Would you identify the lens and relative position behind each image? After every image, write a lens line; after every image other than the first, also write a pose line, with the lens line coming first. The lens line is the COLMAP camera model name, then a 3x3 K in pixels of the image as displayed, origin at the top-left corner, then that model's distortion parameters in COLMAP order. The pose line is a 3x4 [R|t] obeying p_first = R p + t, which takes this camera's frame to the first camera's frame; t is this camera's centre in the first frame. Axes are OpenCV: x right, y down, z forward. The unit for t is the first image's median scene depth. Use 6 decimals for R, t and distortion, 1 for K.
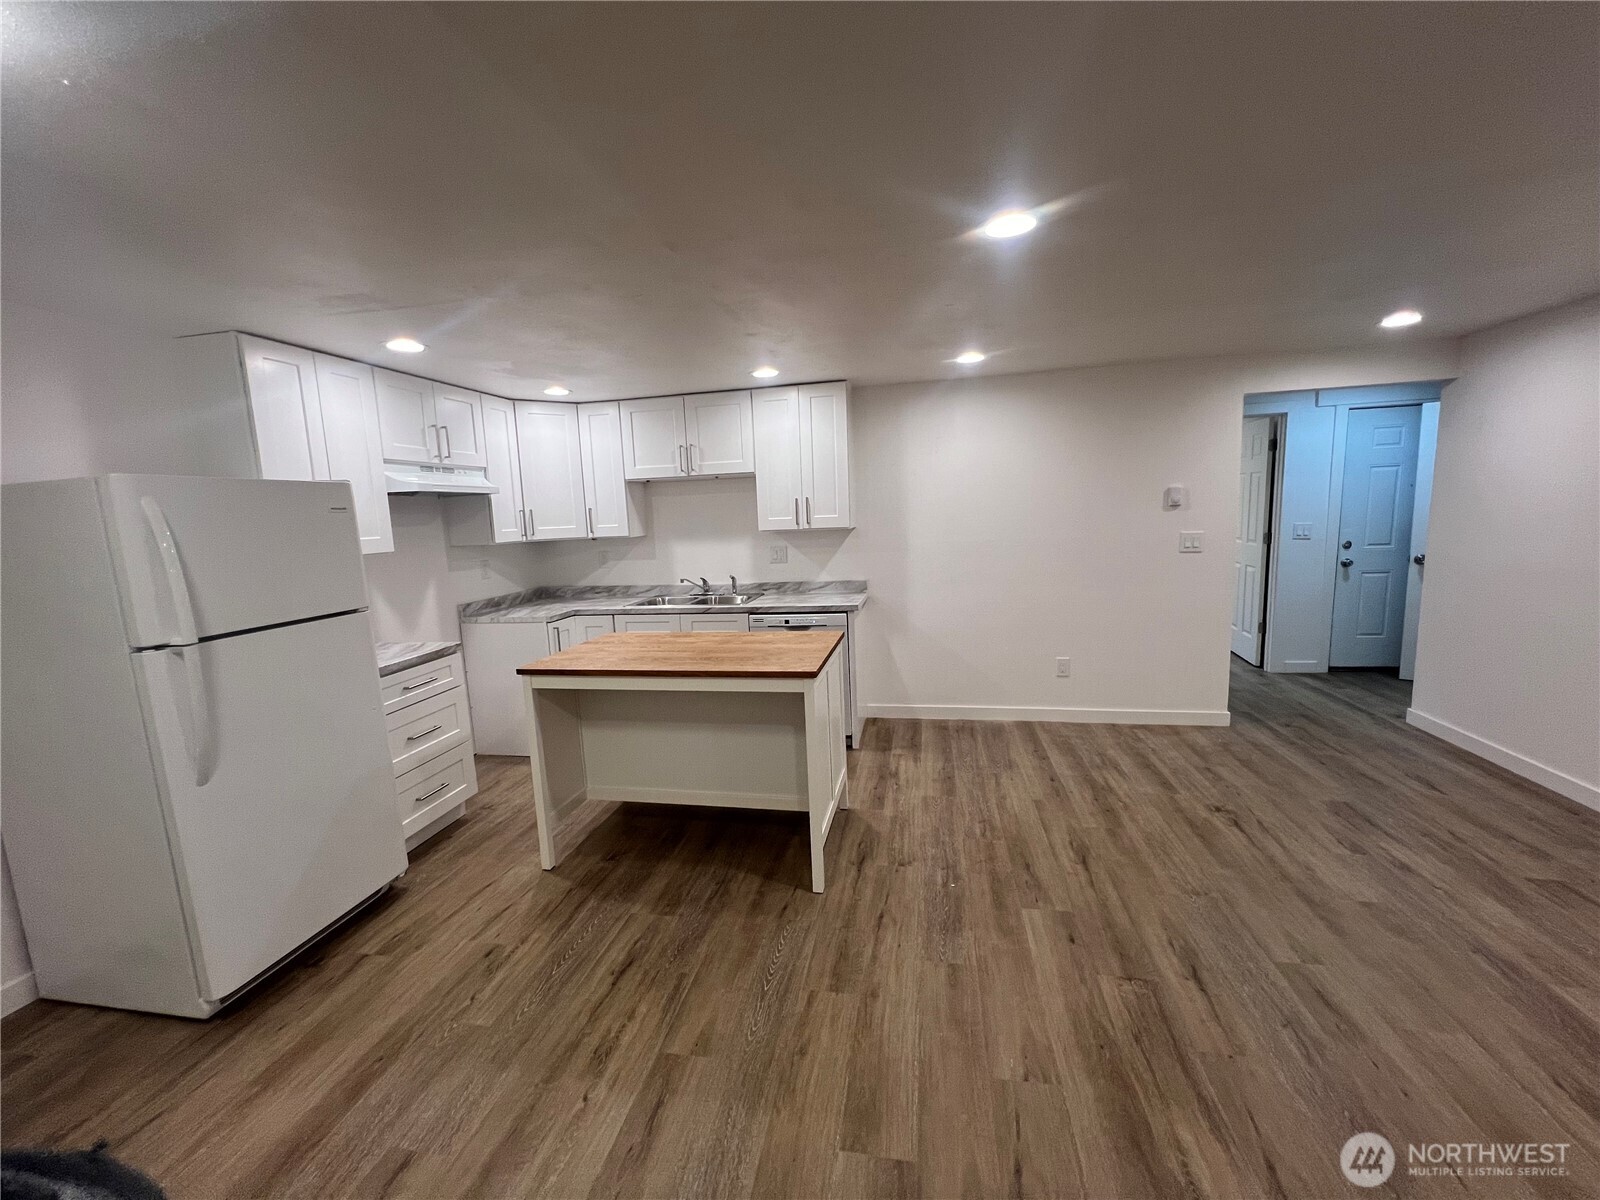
lens RADIAL K [[635.5, 0, 806.6], [0, 635.5, 592.5], [0, 0, 1]] dist [-0.000565, 0.000002]
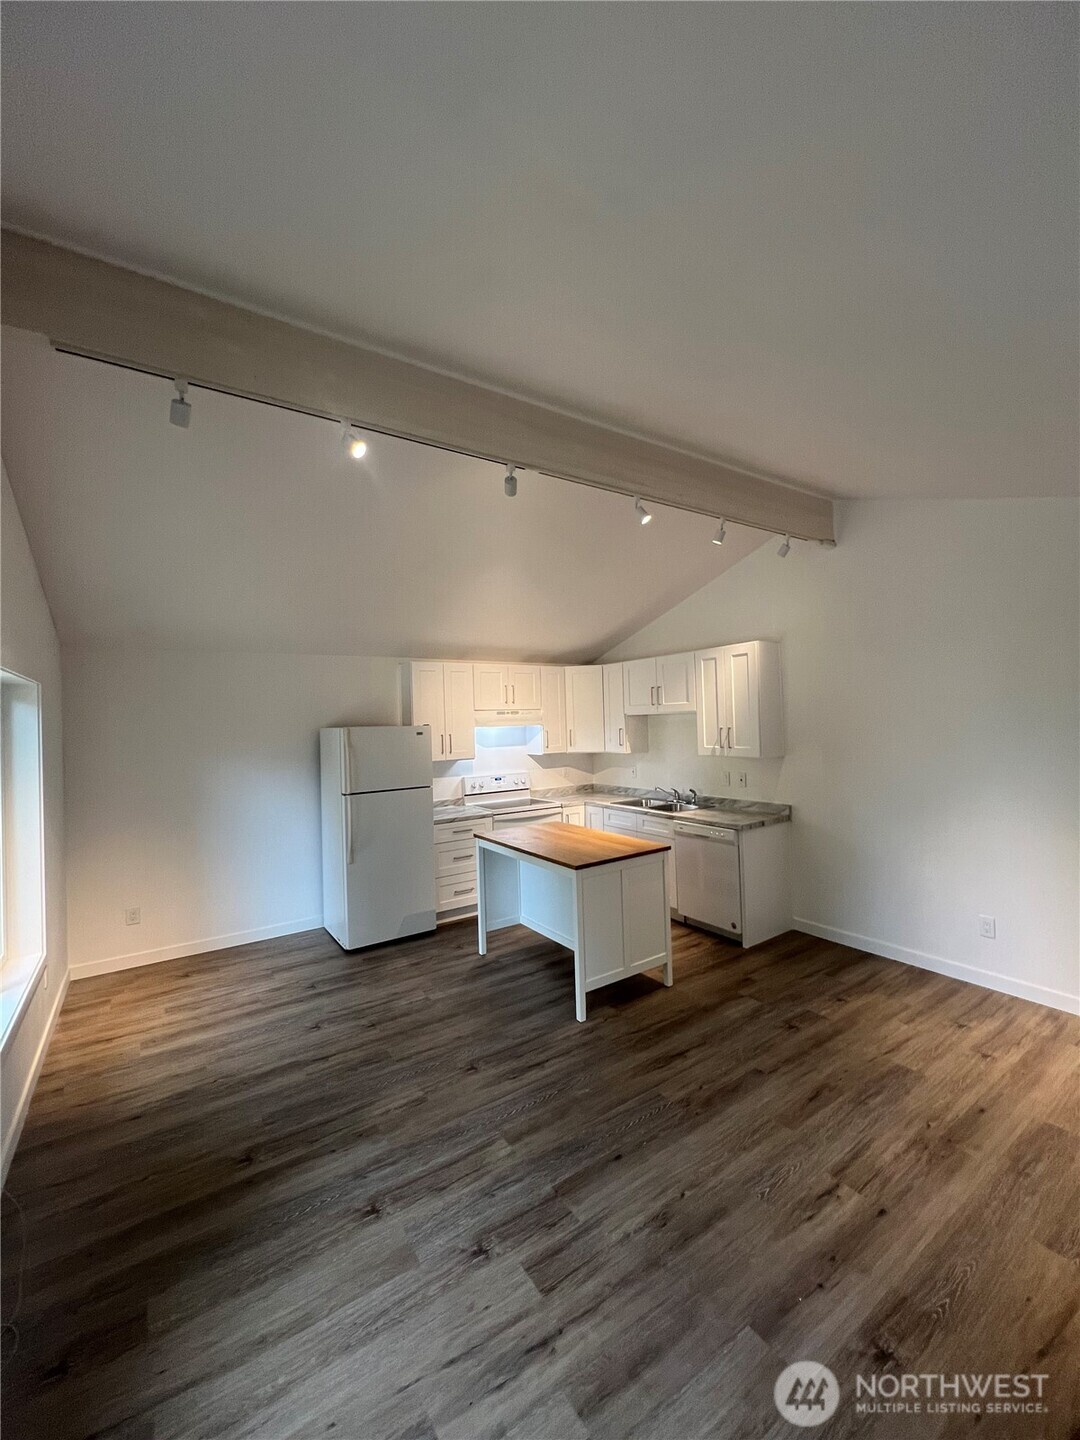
lens RADIAL K [[573.5, 0, 538.3], [0, 573.5, 716.7], [0, 0, 1]] dist [-0.000515, 0.000073]
pose [[0.681201, -0.001410, -0.732095, 0.574940], [-0.084262, 0.993201, -0.080317, -0.057859], [0.727231, 0.116400, 0.676451, -0.039974]]
